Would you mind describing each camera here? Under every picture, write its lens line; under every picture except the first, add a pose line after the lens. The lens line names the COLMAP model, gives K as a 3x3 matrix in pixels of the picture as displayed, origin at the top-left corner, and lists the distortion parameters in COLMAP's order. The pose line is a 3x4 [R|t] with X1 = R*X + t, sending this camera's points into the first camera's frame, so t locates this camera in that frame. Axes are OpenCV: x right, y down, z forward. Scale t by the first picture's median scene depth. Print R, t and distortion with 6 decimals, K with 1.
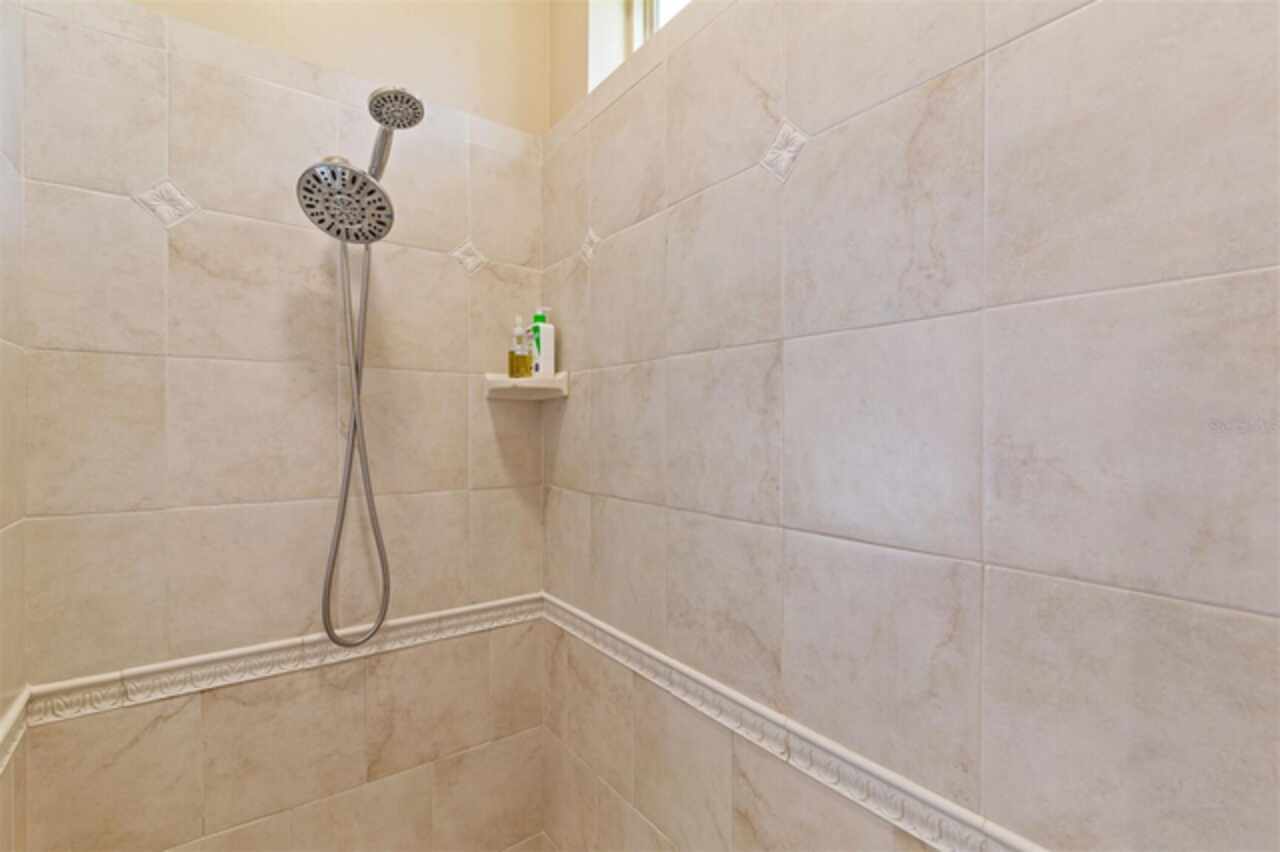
lens RADIAL K [[586.7, 0, 639.9], [0, 586.7, 426.5], [0, 0, 1]] dist [-0.001243, -0.000022]
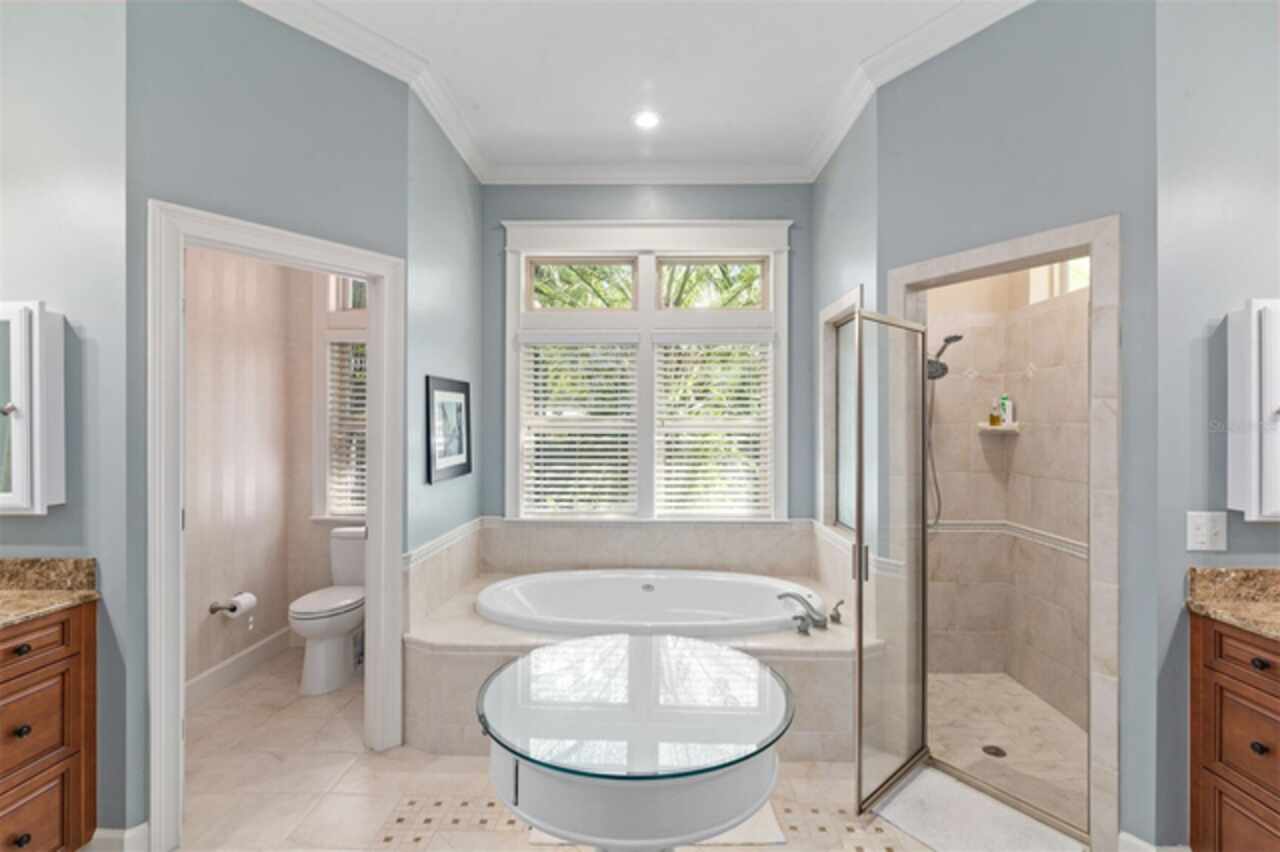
lens RADIAL K [[606.6, 0, 647.8], [0, 606.6, 421.8], [0, 0, 1]] dist [-0.003015, -0.000447]
pose [[0.798700, -0.001500, -0.601728, 0.139087], [-0.001987, 0.999985, -0.005130, -0.080299], [0.601726, 0.005293, 0.798685, -1.731002]]
